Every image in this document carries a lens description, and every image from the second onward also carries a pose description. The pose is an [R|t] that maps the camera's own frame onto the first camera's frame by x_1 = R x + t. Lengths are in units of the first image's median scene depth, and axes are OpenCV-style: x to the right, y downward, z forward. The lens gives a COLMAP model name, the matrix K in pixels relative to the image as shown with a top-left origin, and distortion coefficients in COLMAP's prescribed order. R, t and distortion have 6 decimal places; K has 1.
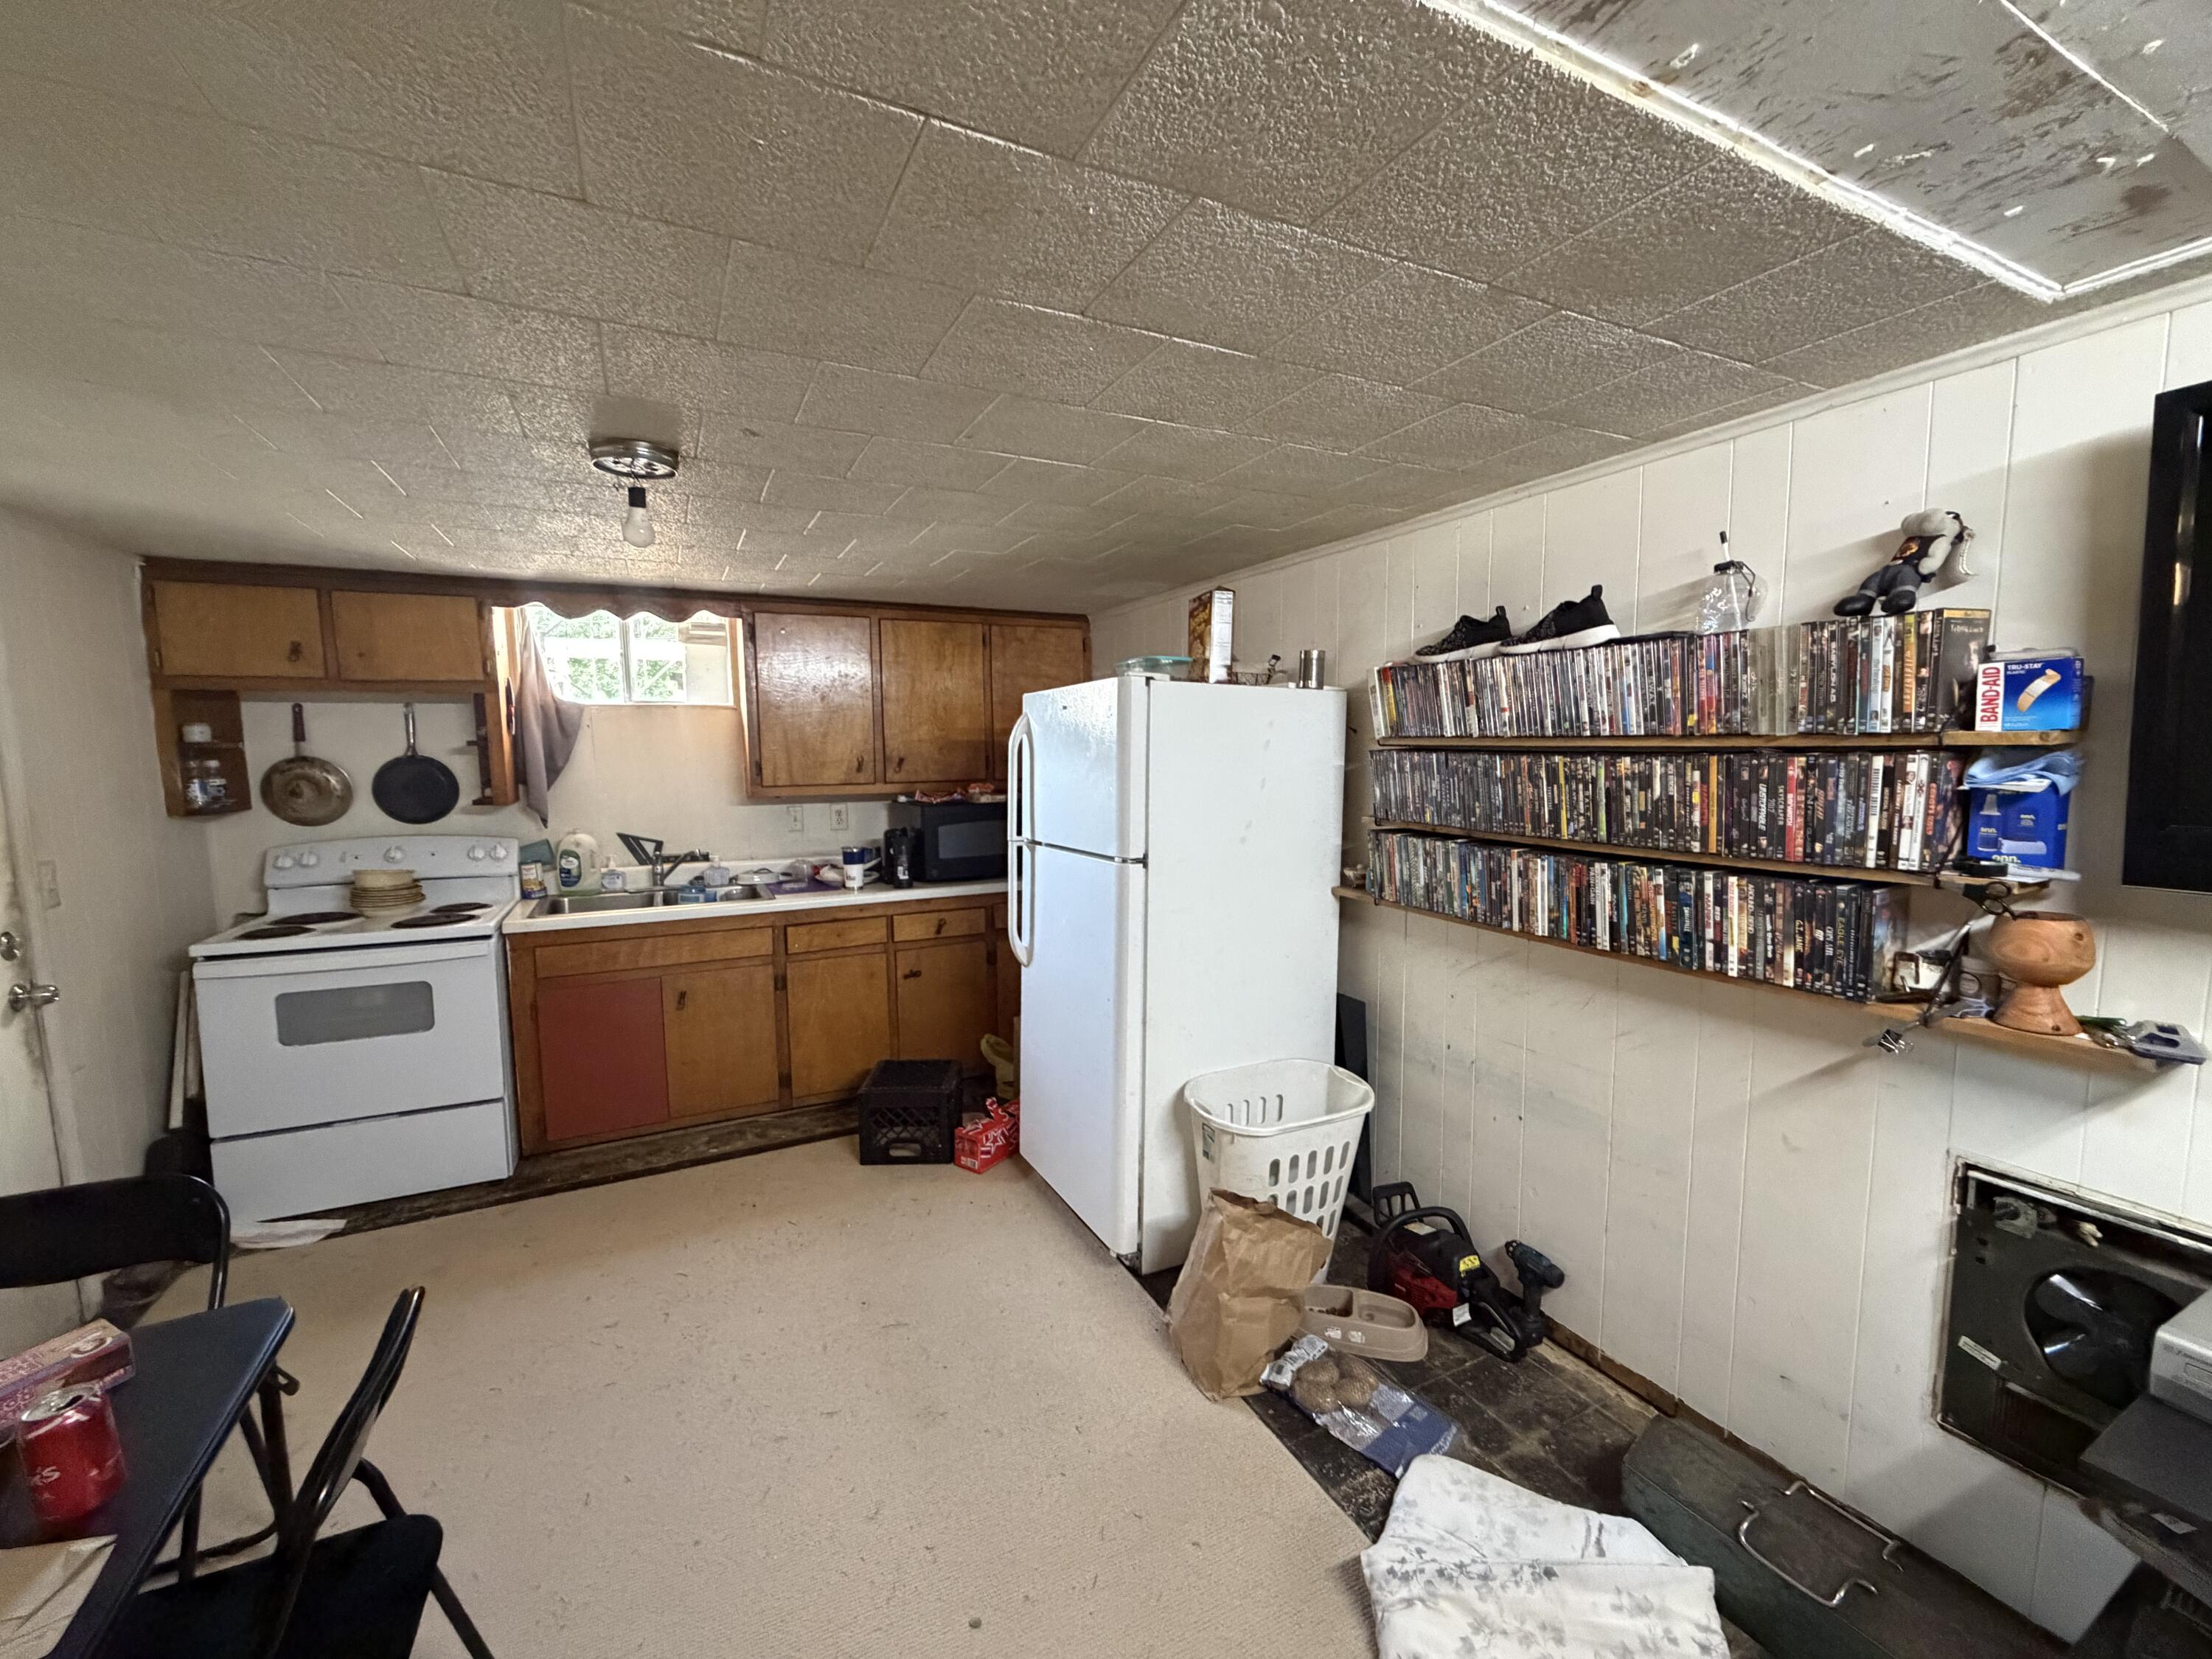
lens RADIAL K [[879.0, 0, 1096.2], [0, 879.0, 837.9], [0, 0, 1]] dist [-0.001574, 0.000219]
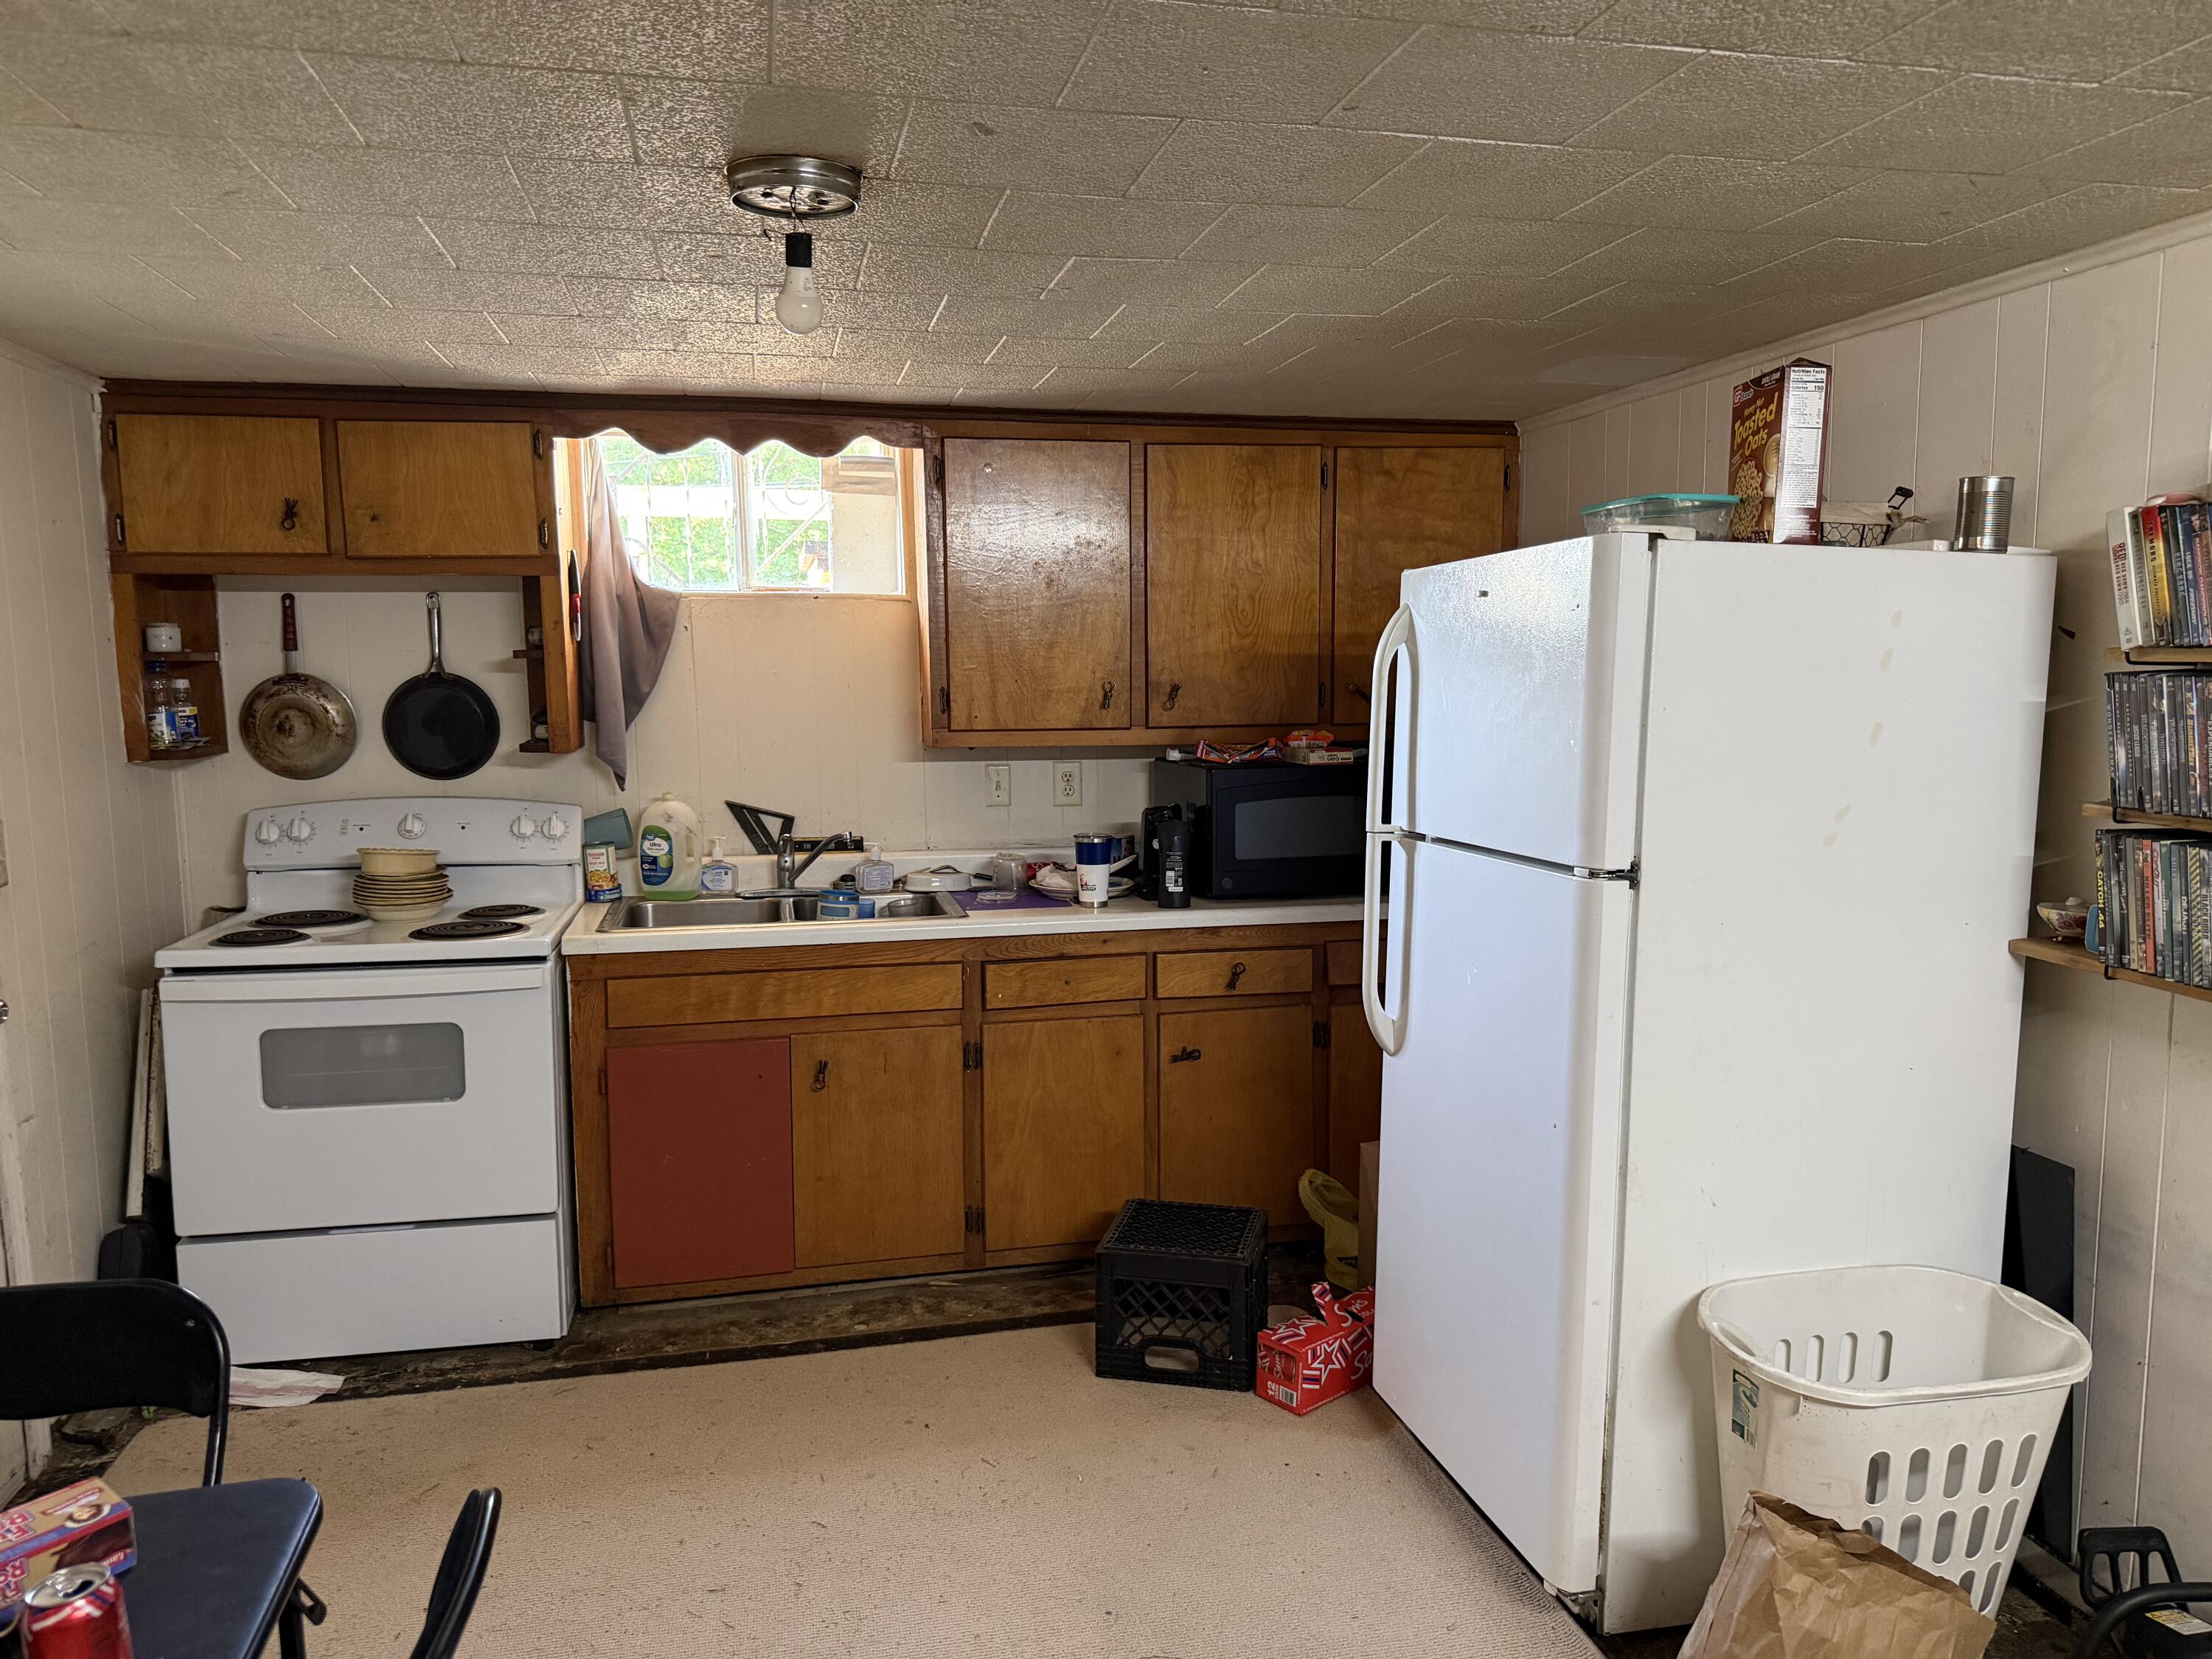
lens RADIAL K [[1556.2, 0, 1119.5], [0, 1556.2, 852.3], [0, 0, 1]] dist [0.031045, -0.034193]
pose [[0.972884, 0.031292, -0.229167, -0.032030], [-0.027490, 0.999427, 0.019764, 0.001619], [0.229654, -0.012928, 0.973186, -0.008604]]
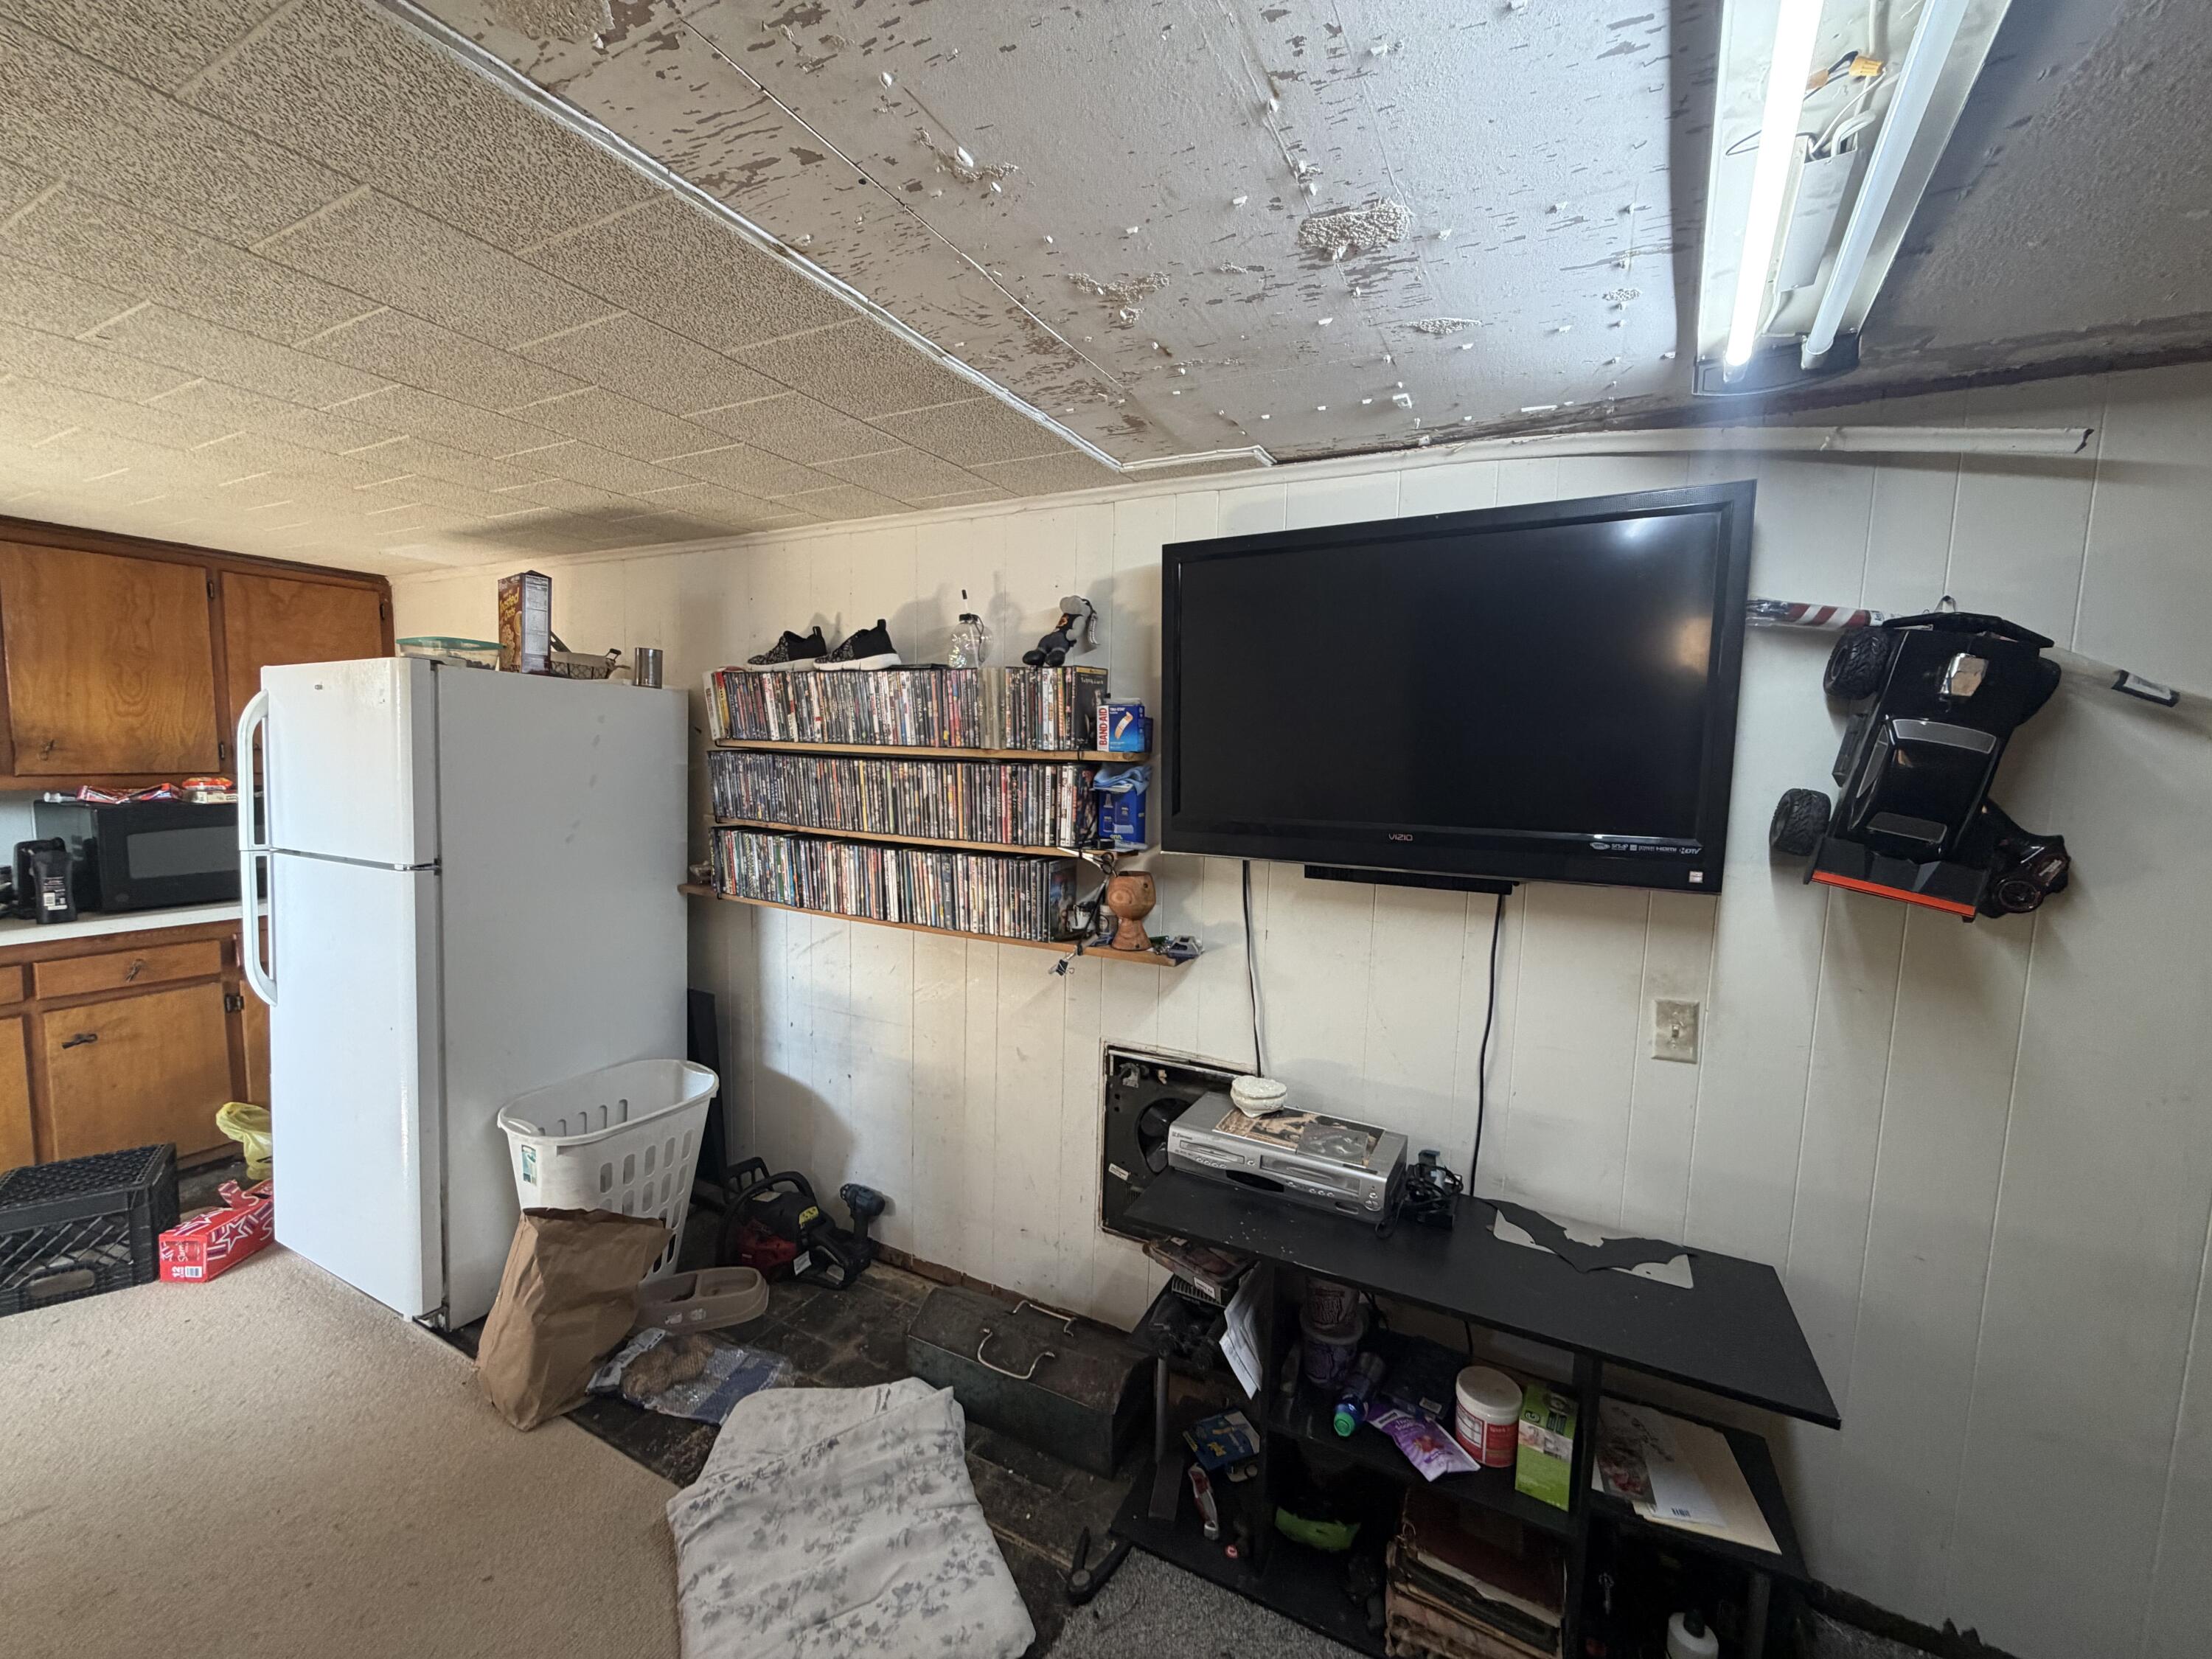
lens RADIAL K [[879.0, 0, 1099.0], [0, 879.0, 836.9], [0, 0, 1]] dist [-0.001574, 0.000219]
pose [[0.809890, -0.025326, 0.586034, 0.076765], [0.025967, 0.999636, 0.007314, 0.006784], [-0.586006, 0.009294, 0.810253, -0.111961]]
